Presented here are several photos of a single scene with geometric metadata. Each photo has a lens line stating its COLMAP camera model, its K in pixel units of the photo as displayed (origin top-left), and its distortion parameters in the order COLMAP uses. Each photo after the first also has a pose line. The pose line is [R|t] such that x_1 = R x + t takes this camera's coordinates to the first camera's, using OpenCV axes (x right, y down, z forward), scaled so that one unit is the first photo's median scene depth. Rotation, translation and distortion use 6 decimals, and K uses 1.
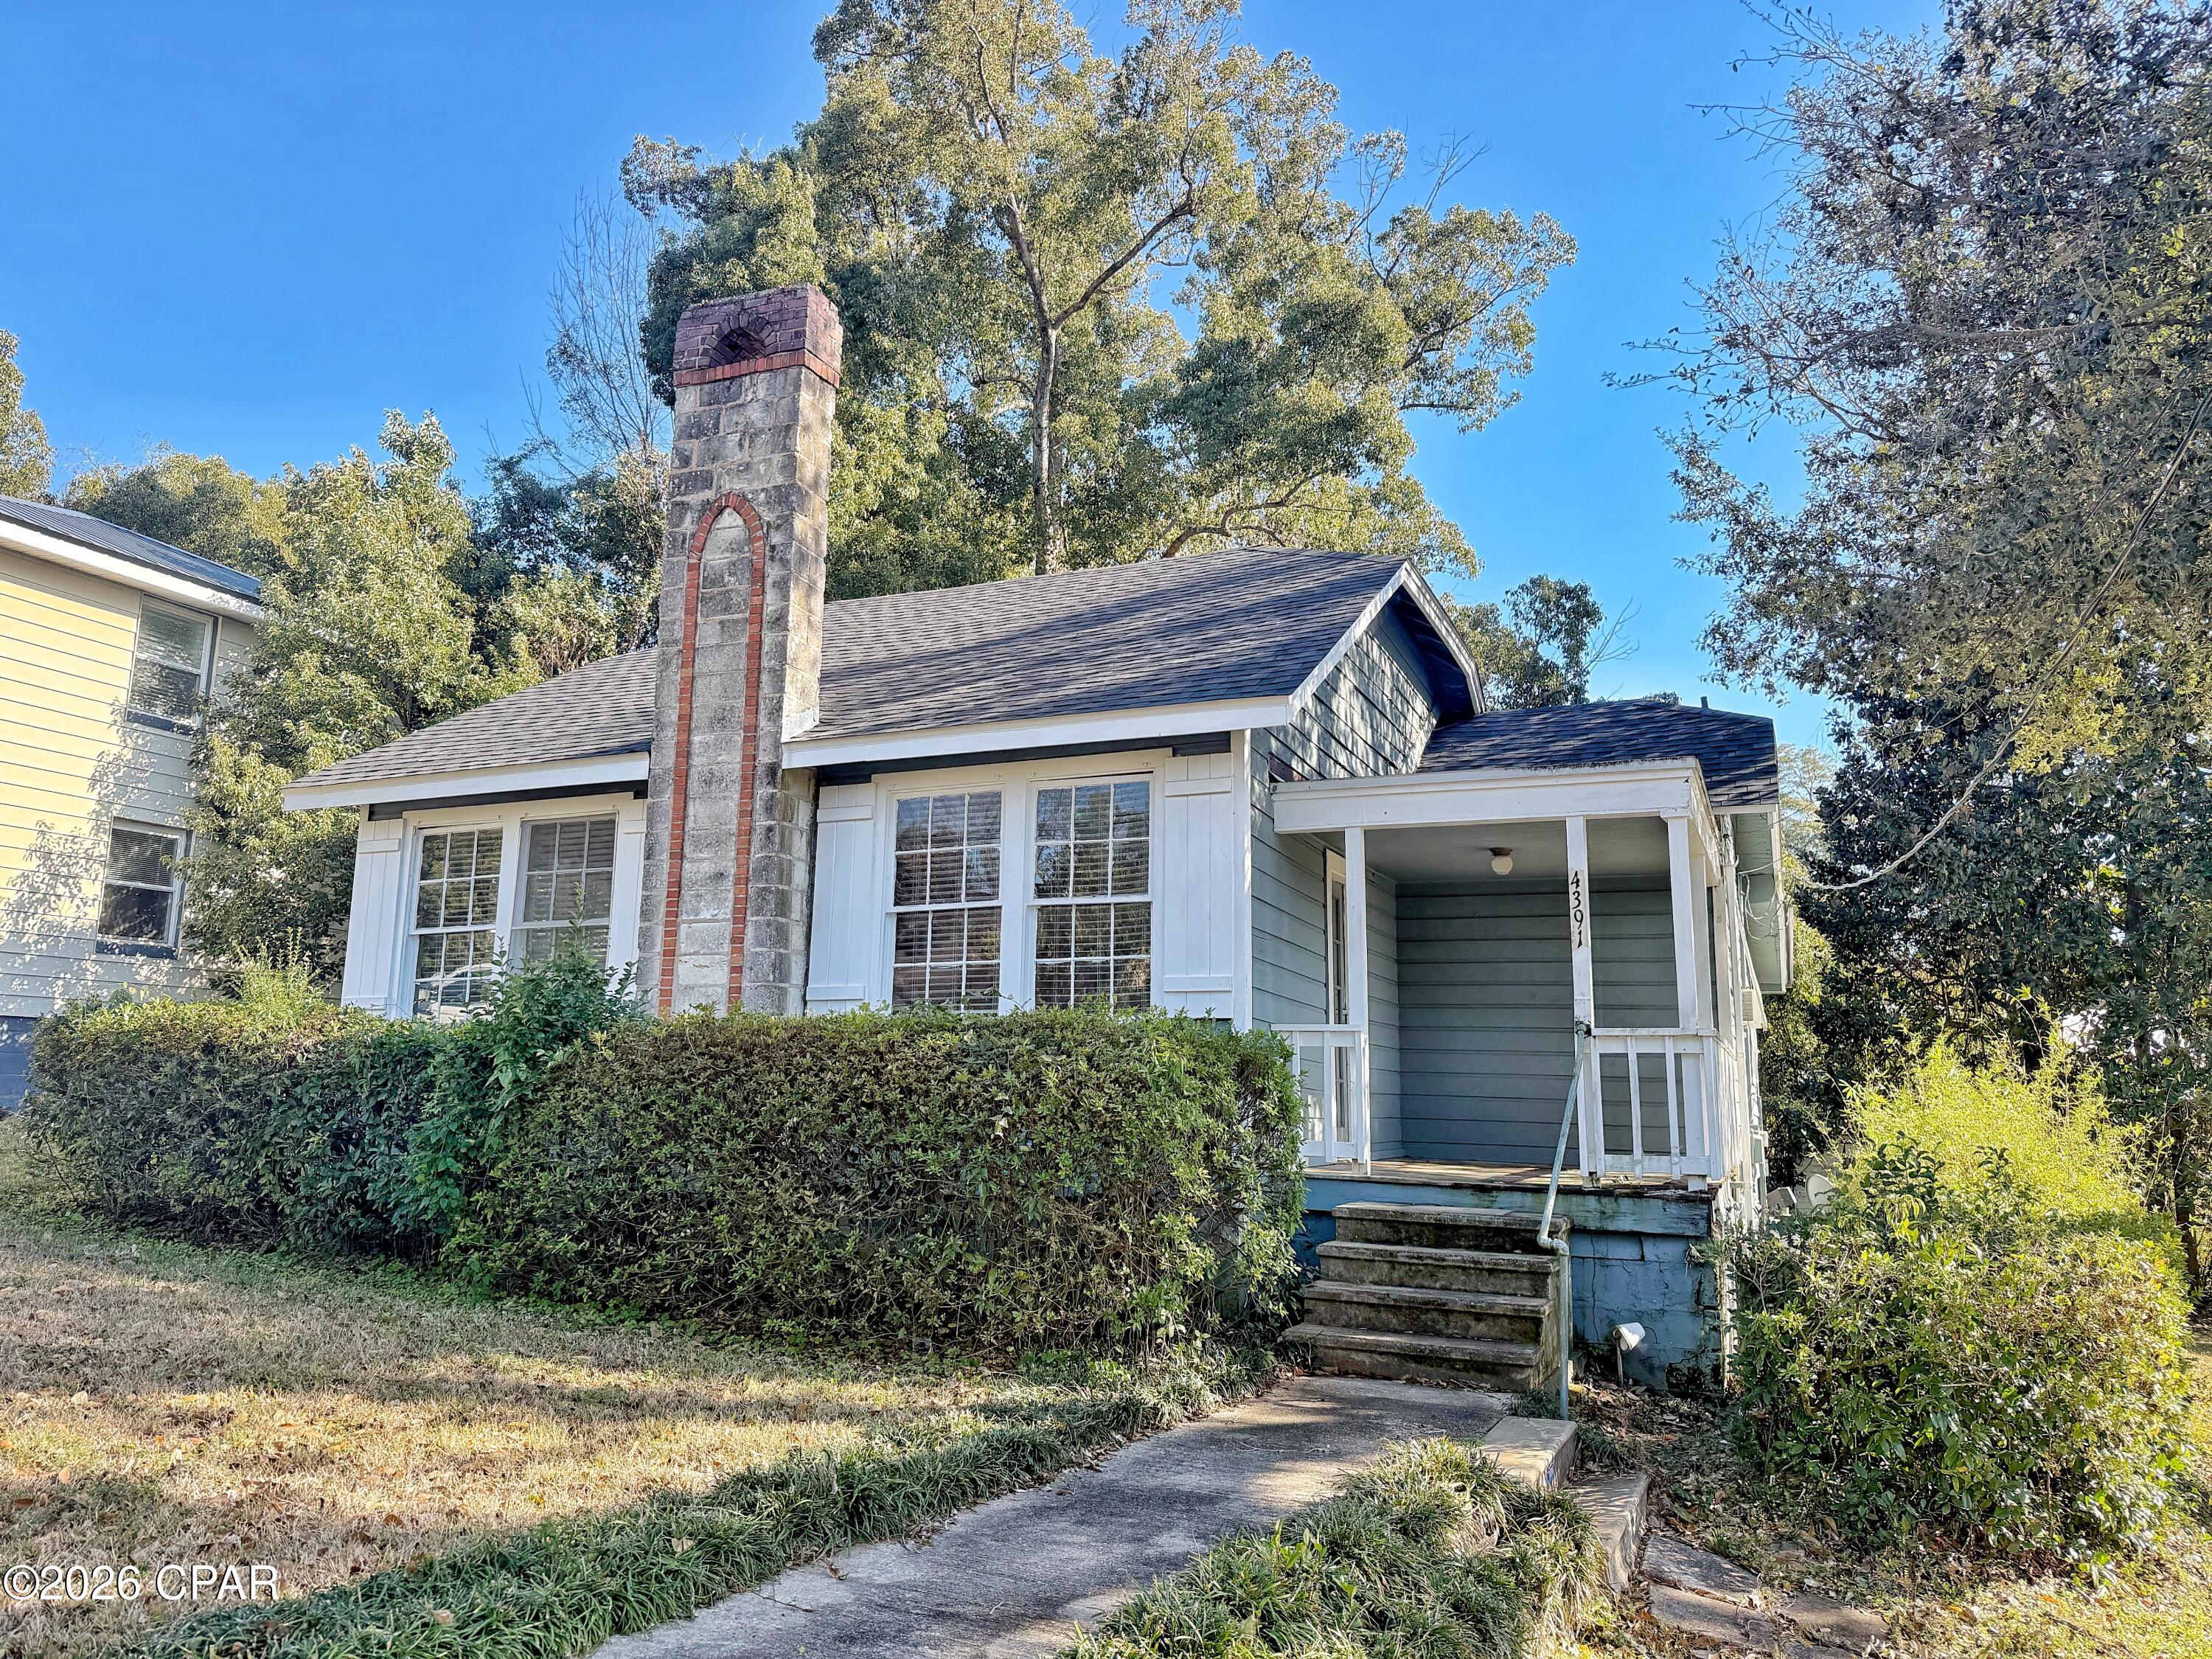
lens RADIAL K [[1546.6, 0, 1103.4], [0, 1546.6, 820.4], [0, 0, 1]] dist [0.053274, -0.040606]
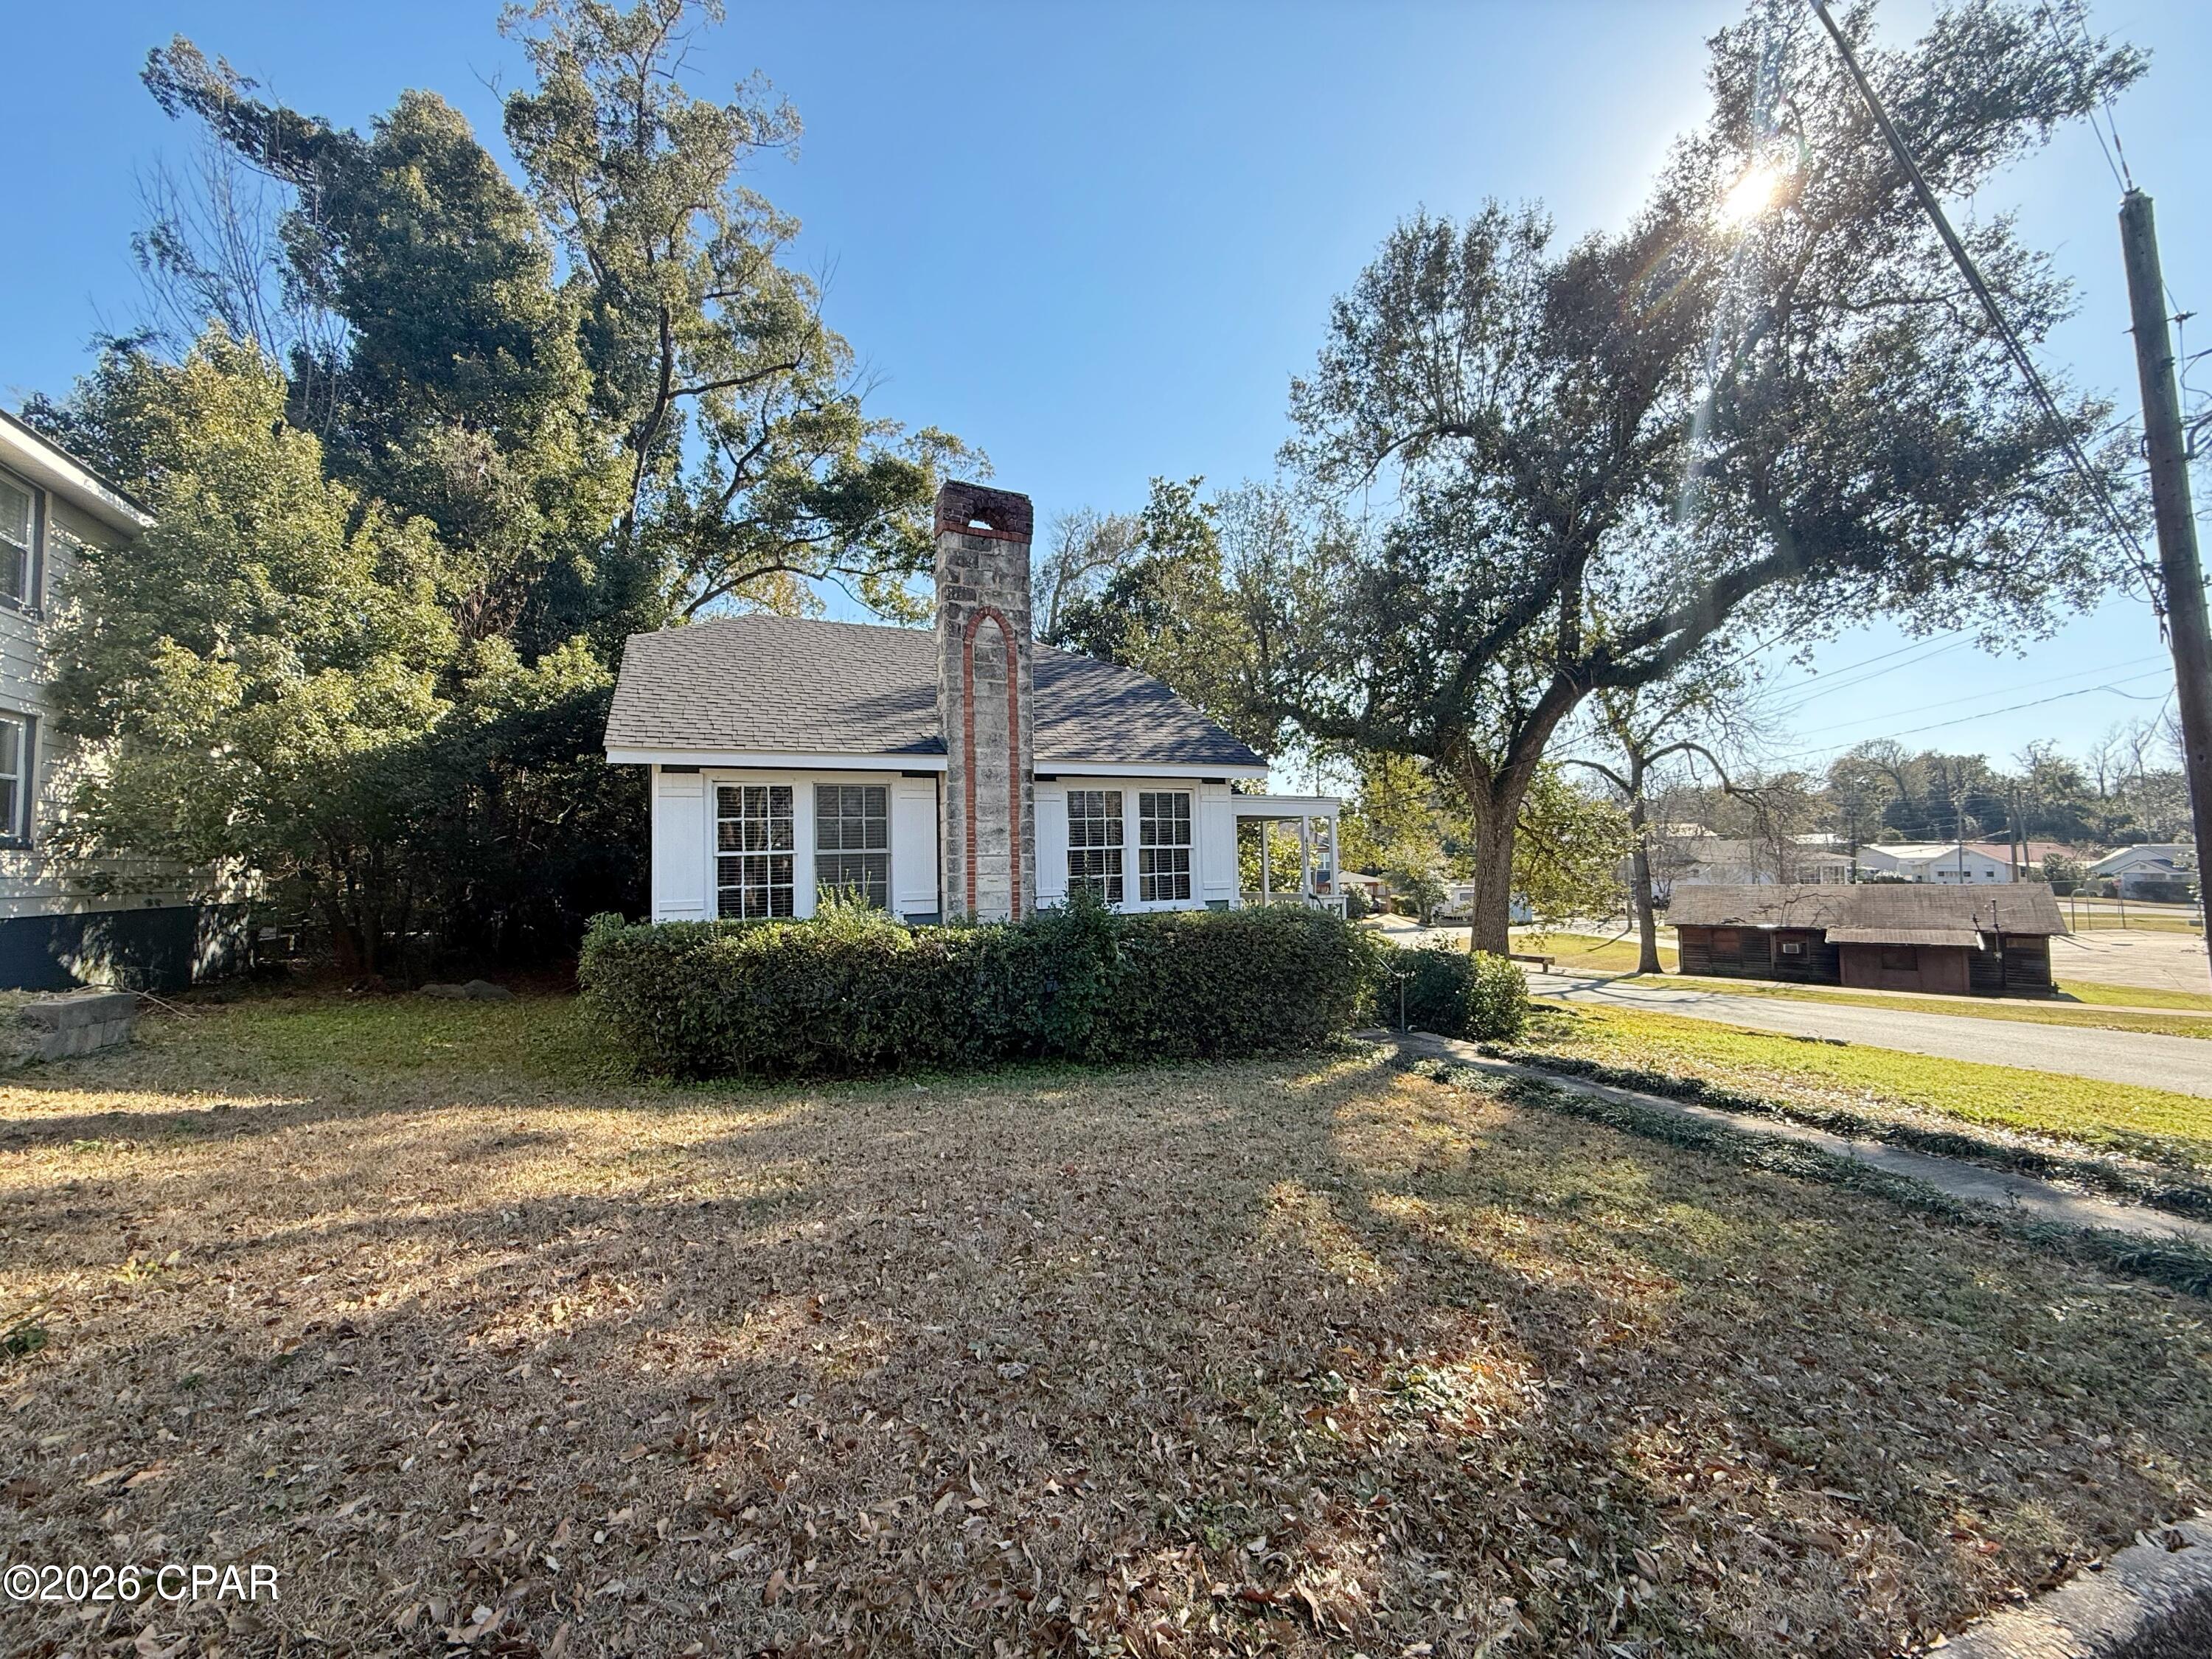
lens RADIAL K [[881.2, 0, 1109.3], [0, 881.2, 823.3], [0, 0, 1]] dist [-0.000663, -0.000098]
pose [[0.662477, 0.007577, 0.749044, -0.822388], [-0.101154, 0.991695, 0.079432, -0.058965], [-0.742221, -0.128390, 0.657741, 0.209864]]
